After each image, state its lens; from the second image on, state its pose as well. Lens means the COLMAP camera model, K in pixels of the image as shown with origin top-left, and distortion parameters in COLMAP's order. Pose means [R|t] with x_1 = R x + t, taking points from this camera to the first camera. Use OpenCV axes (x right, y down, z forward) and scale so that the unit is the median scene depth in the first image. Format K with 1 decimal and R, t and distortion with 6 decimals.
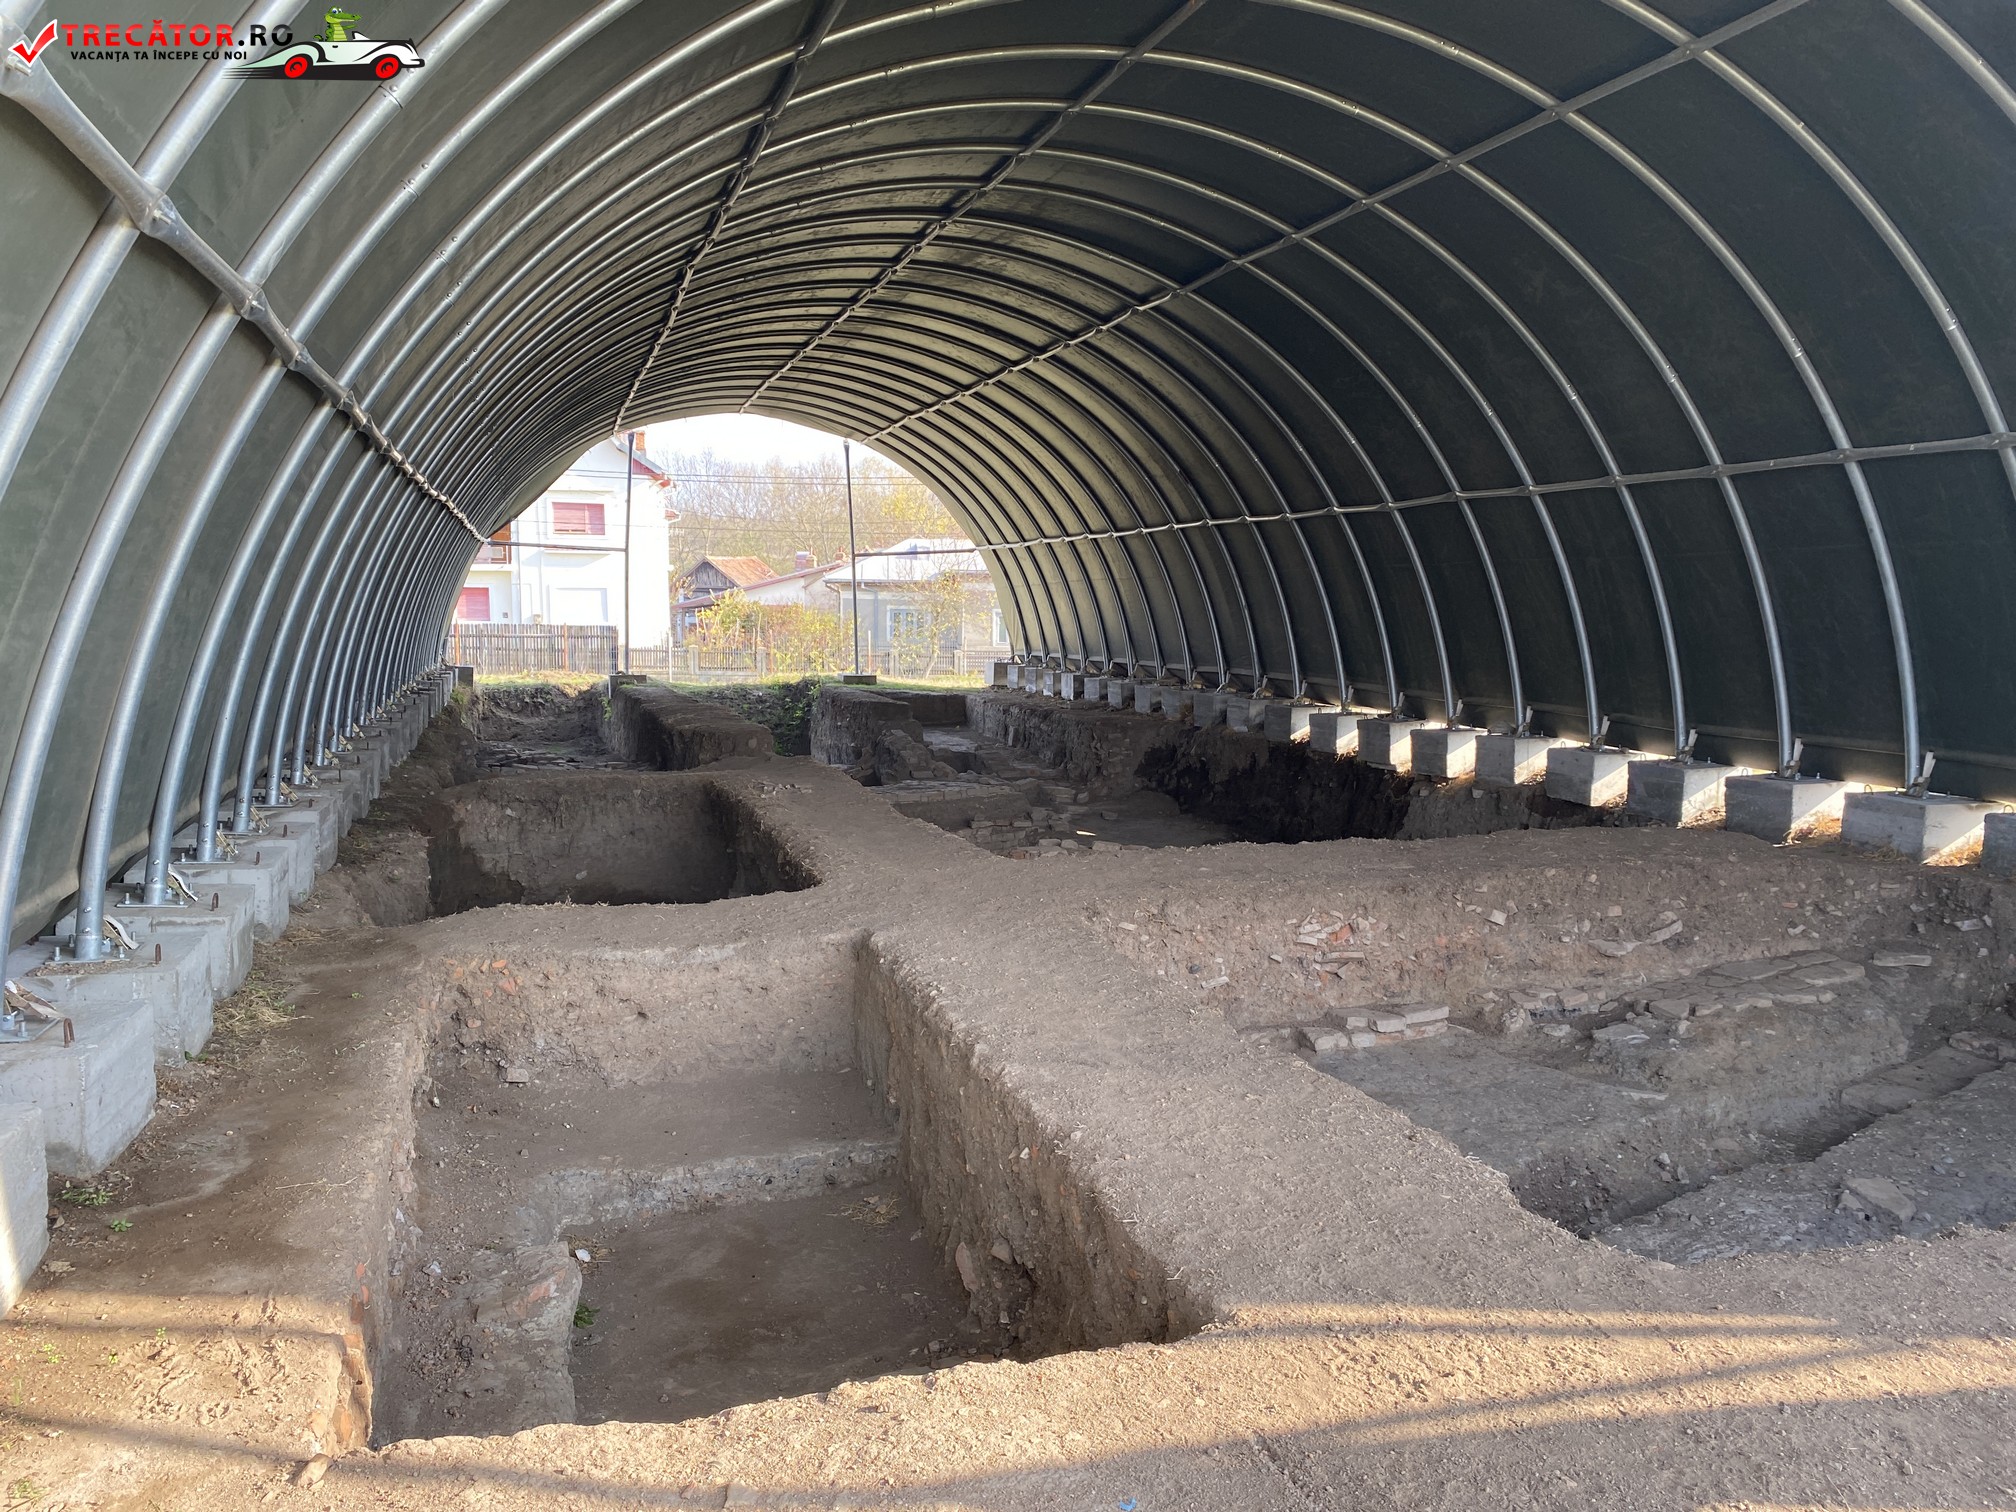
lens RADIAL K [[1551.1, 0, 996.9], [0, 1551.1, 757.2], [0, 0, 1]] dist [0.051065, -0.000867]
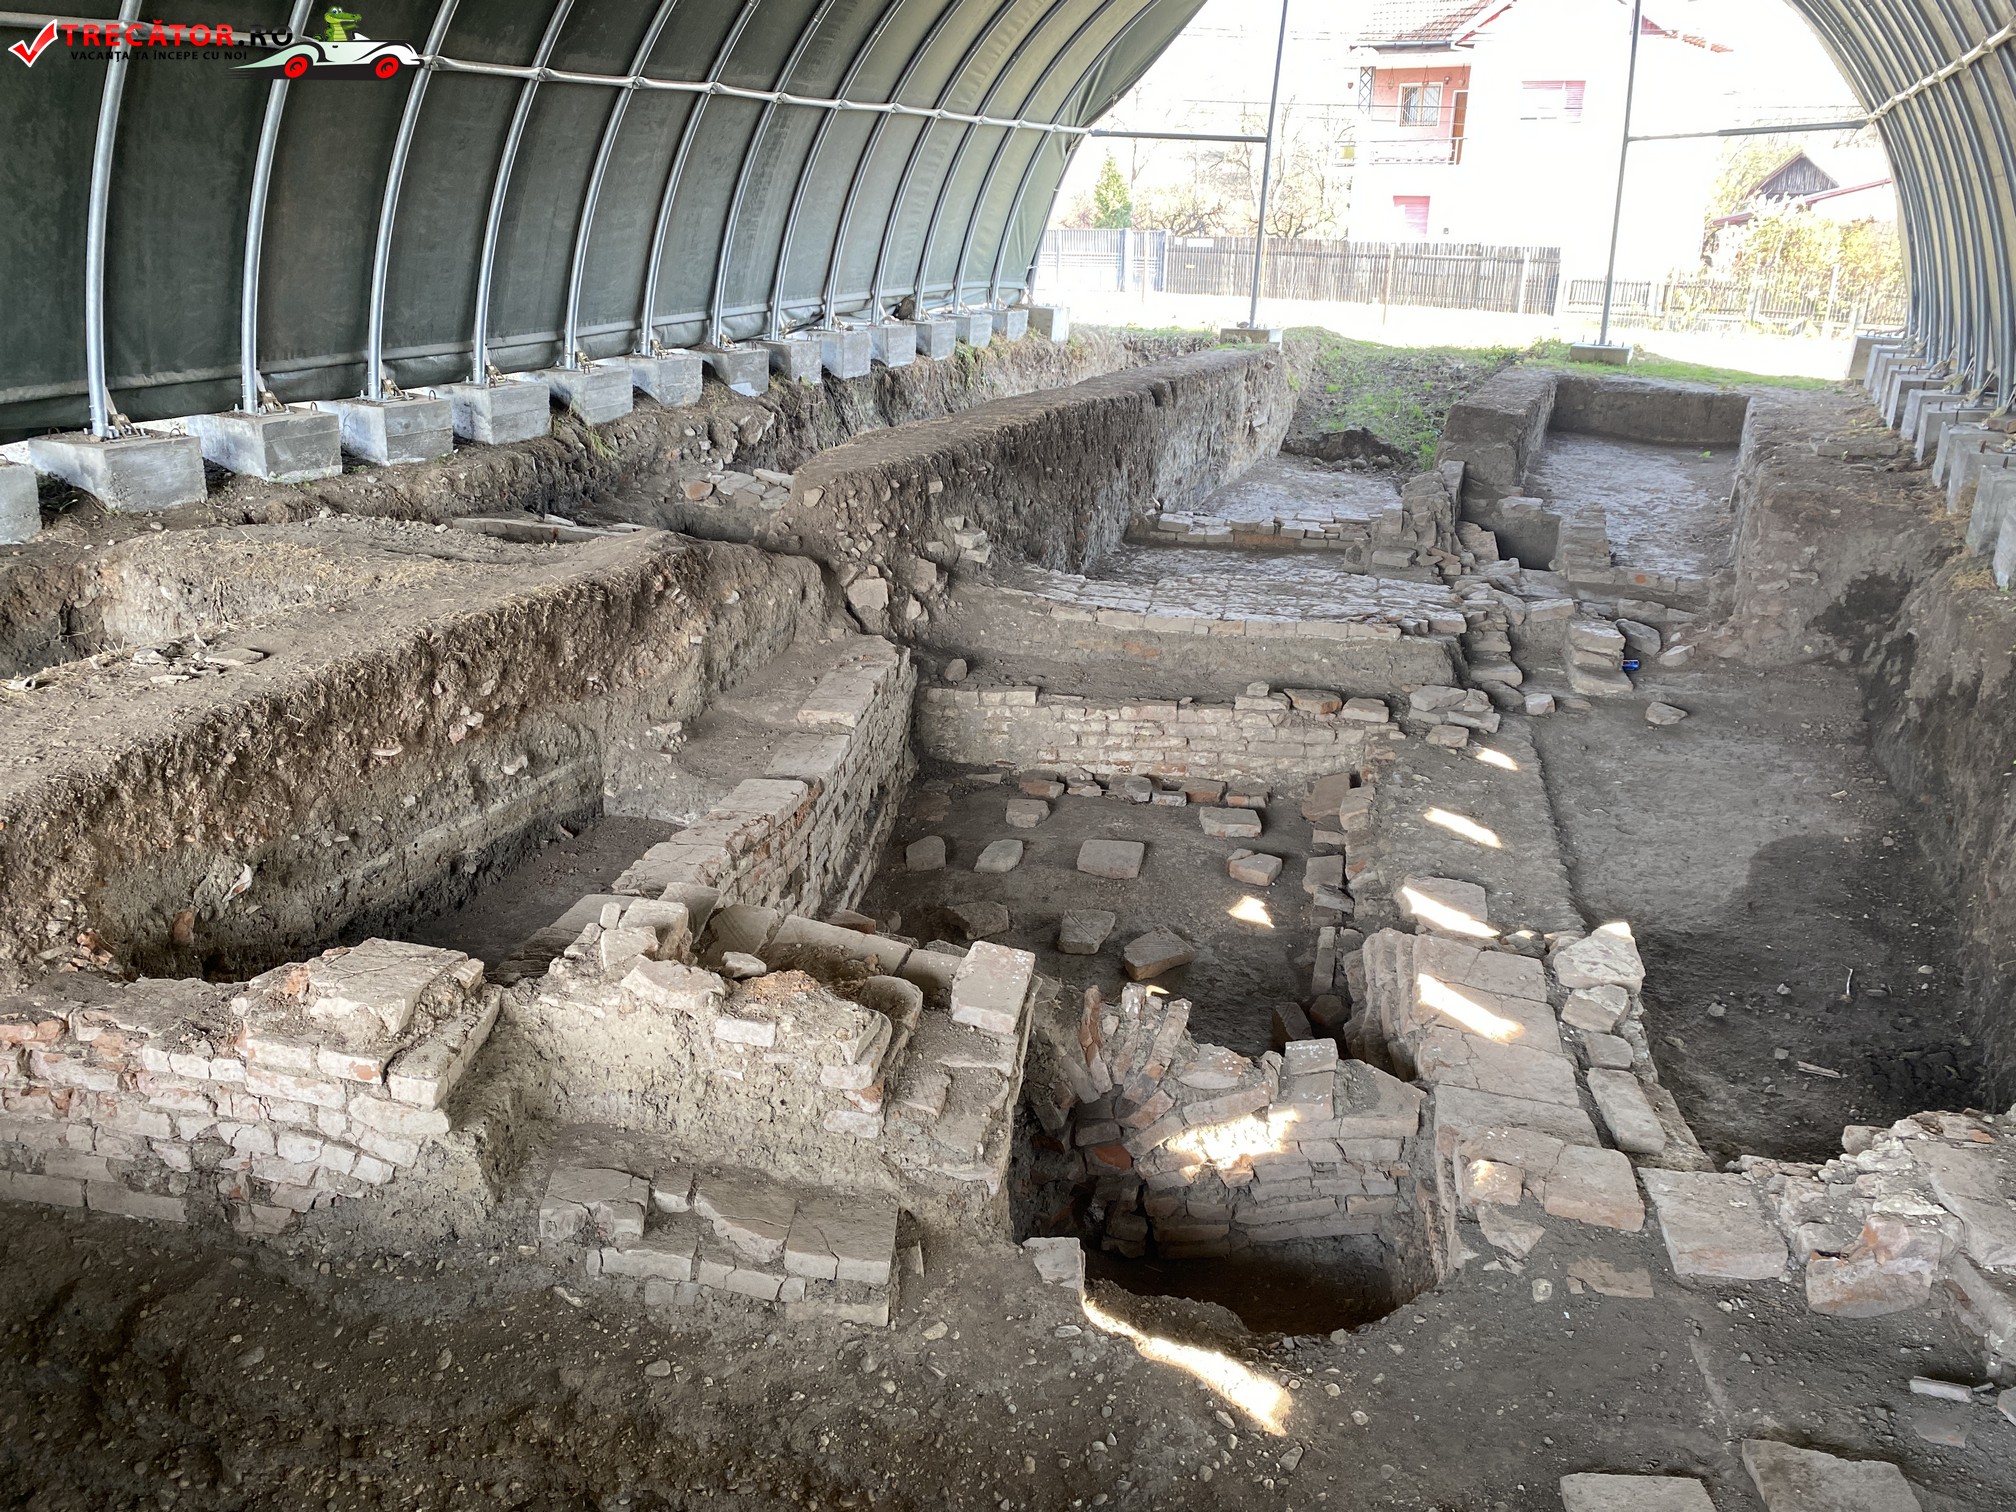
lens RADIAL K [[1540.0, 0, 981.7], [0, 1540.0, 758.6], [0, 0, 1]] dist [0.043204, -0.052729]
pose [[0.744196, 0.229944, -0.627134, 0.442285], [-0.073195, 0.961298, 0.265611, -0.120388], [0.663939, -0.151764, 0.732225, 1.055857]]
